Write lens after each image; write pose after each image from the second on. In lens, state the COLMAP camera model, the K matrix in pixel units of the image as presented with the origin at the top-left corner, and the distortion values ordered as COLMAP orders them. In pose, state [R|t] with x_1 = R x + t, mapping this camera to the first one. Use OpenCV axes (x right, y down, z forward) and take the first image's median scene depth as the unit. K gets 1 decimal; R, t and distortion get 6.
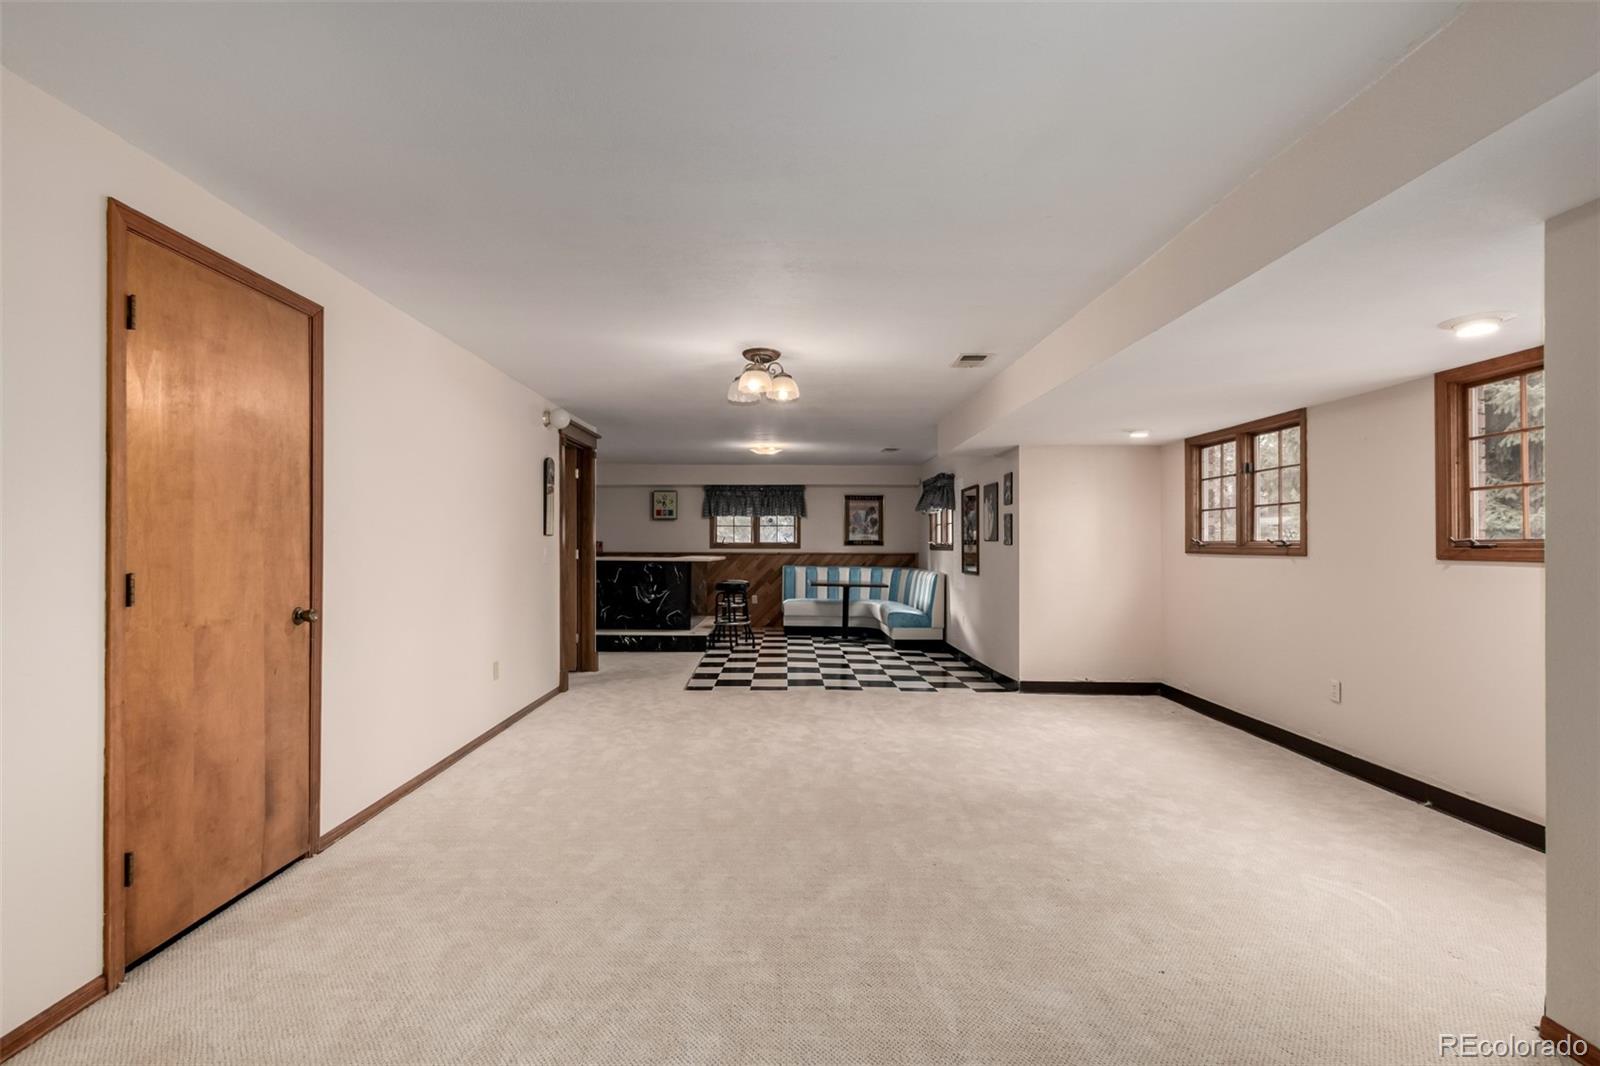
lens RADIAL K [[735.5, 0, 799.8], [0, 735.5, 536.4], [0, 0, 1]] dist [0.001394, -0.001998]
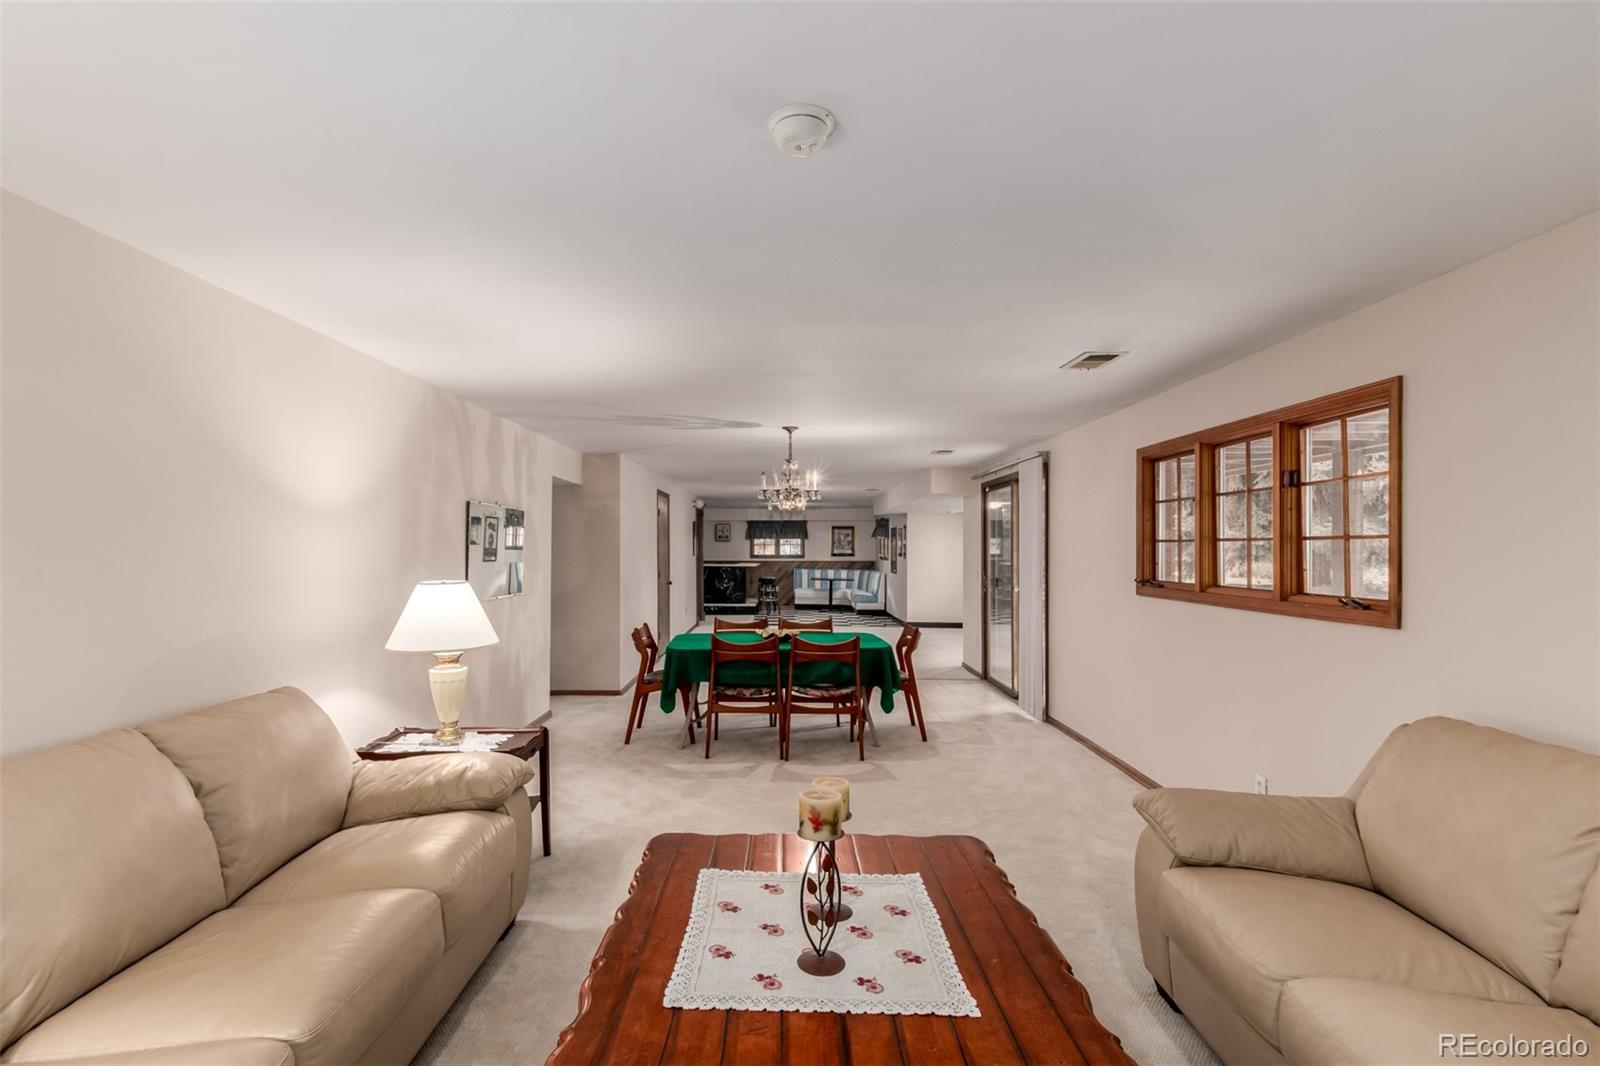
lens RADIAL K [[735.5, 0, 798.3], [0, 735.5, 541.7], [0, 0, 1]] dist [0.001394, -0.001998]
pose [[0.999991, -0.001876, -0.003745, -0.007338], [0.001890, 0.999991, 0.003705, -0.027868], [0.003738, -0.003712, 0.999986, -0.675330]]
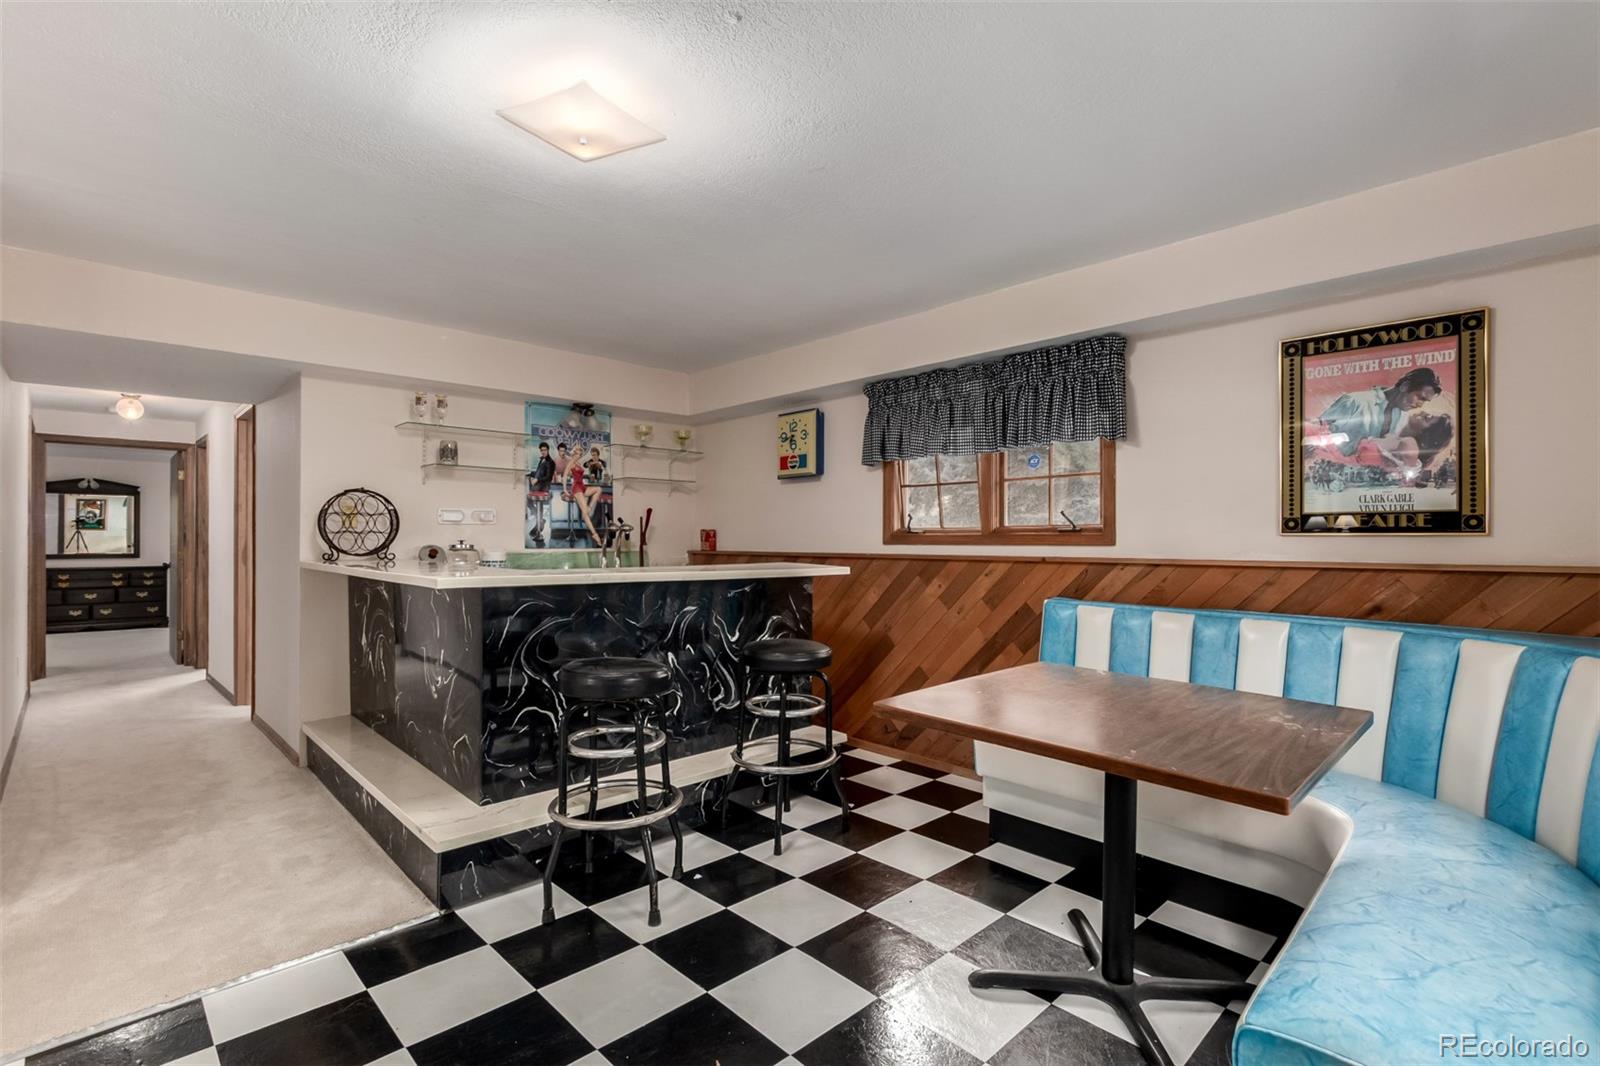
lens RADIAL K [[735.5, 0, 798.4], [0, 735.5, 536.0], [0, 0, 1]] dist [0.001394, -0.001998]
pose [[0.683486, -0.005028, -0.729946, 0.136916], [0.008122, 0.999967, 0.000717, 0.011838], [0.729918, -0.006419, 0.683505, 0.707537]]
